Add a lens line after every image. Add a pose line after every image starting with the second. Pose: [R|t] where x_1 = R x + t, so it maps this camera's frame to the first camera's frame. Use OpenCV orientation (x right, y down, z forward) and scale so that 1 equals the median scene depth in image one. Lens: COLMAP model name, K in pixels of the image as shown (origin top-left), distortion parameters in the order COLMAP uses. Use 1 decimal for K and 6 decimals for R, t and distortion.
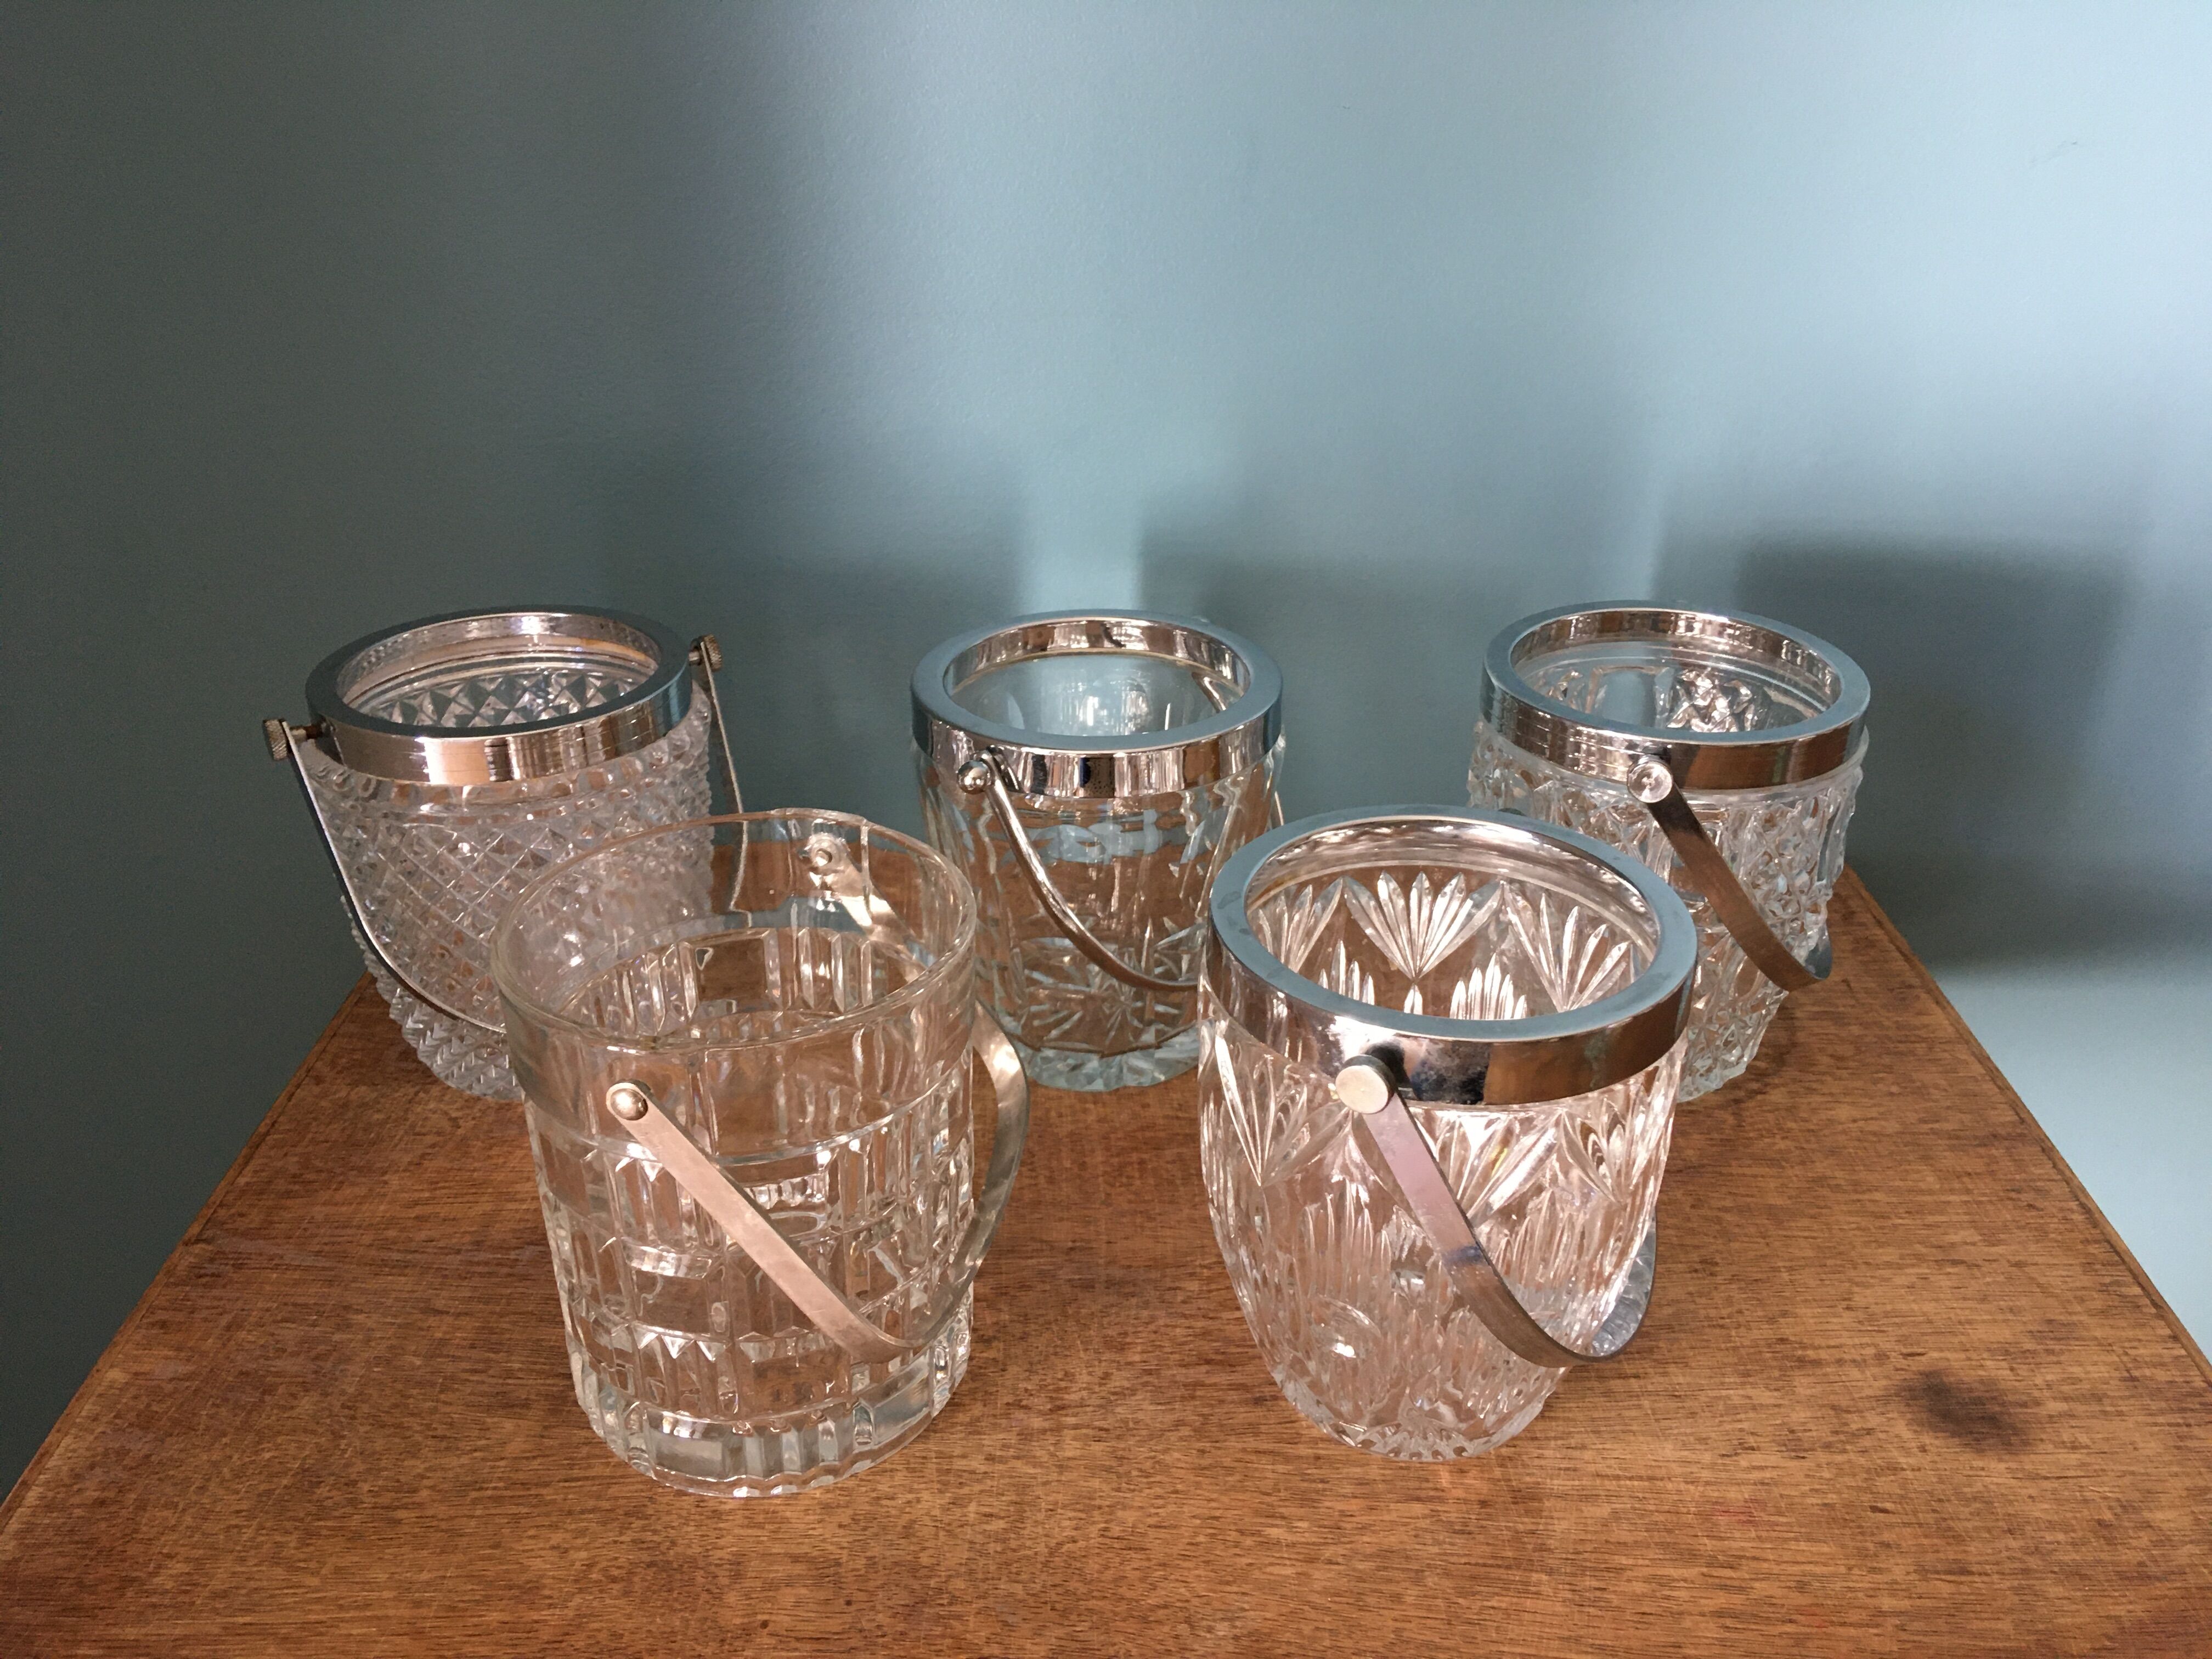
lens RADIAL K [[1902.3, 0, 1102.9], [0, 1902.3, 849.5], [0, 0, 1]] dist [0.120353, -0.195868]
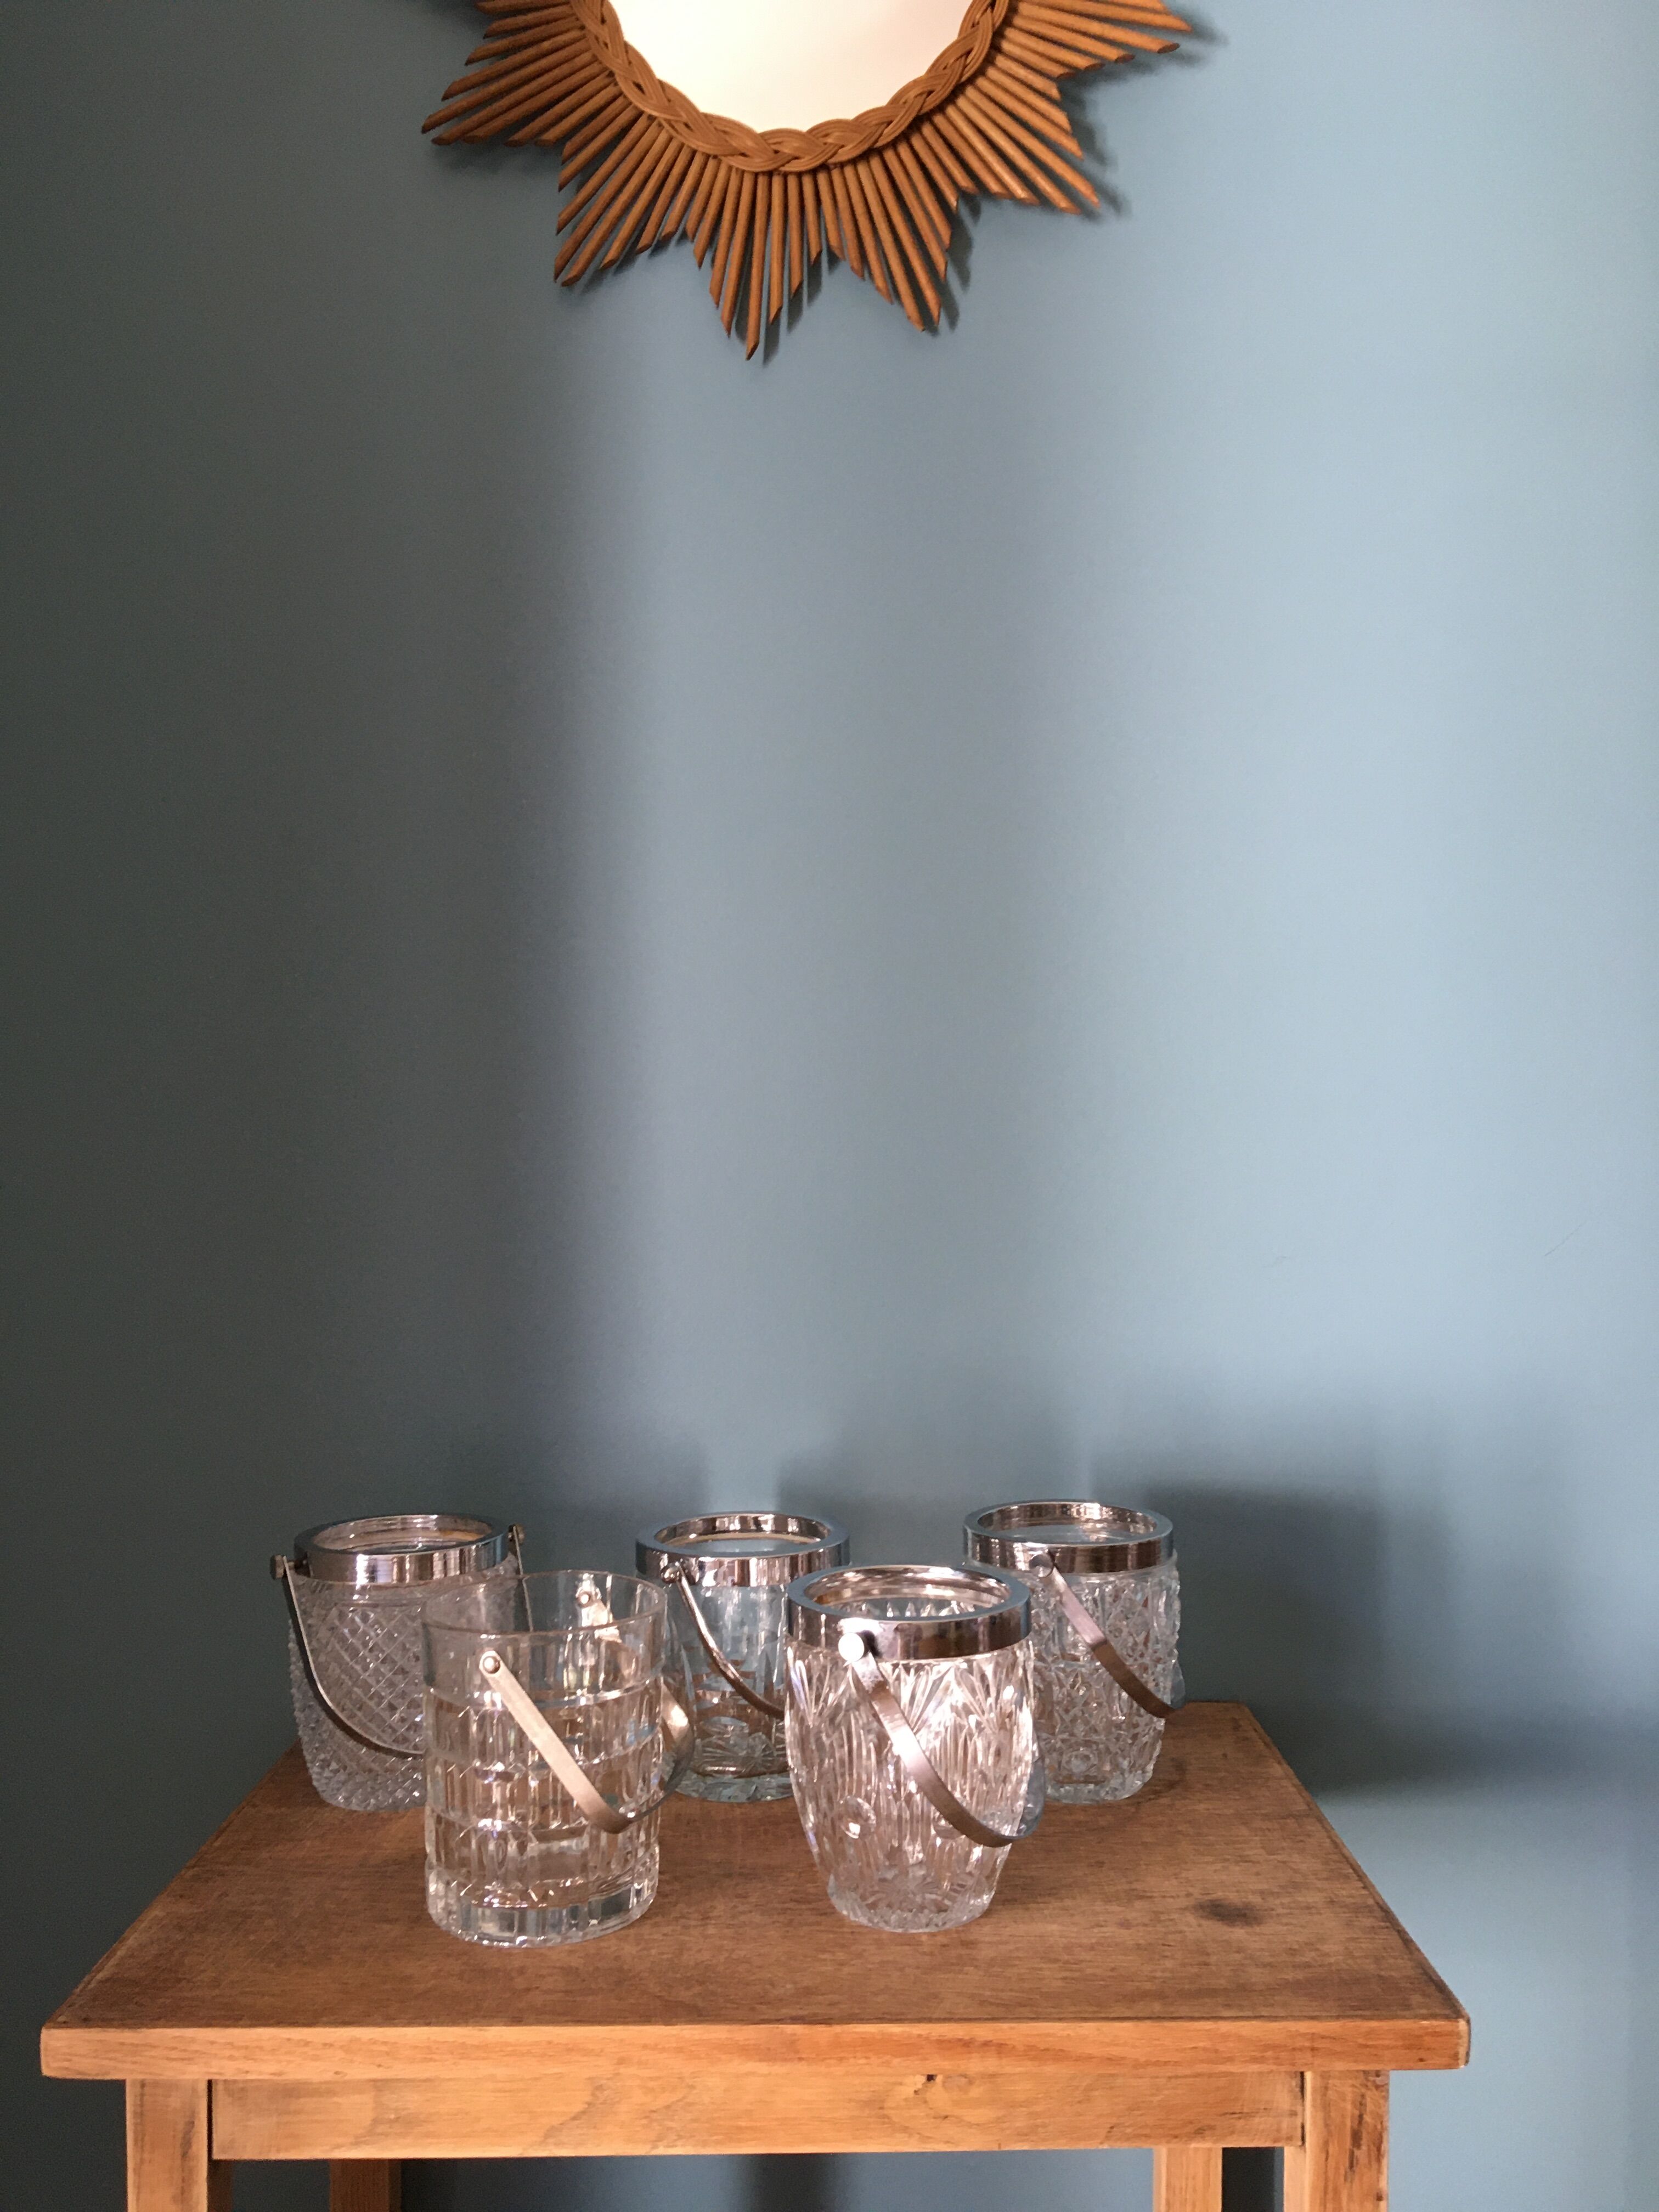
lens RADIAL K [[1902.3, 0, 827.2], [0, 1902.3, 1099.3], [0, 0, 1]] dist [0.120353, -0.195868]
pose [[0.999957, -0.009137, 0.001680, 0.090148], [0.008847, 0.881319, -0.472439, 0.468768], [0.002836, 0.472433, 0.881362, -0.881711]]
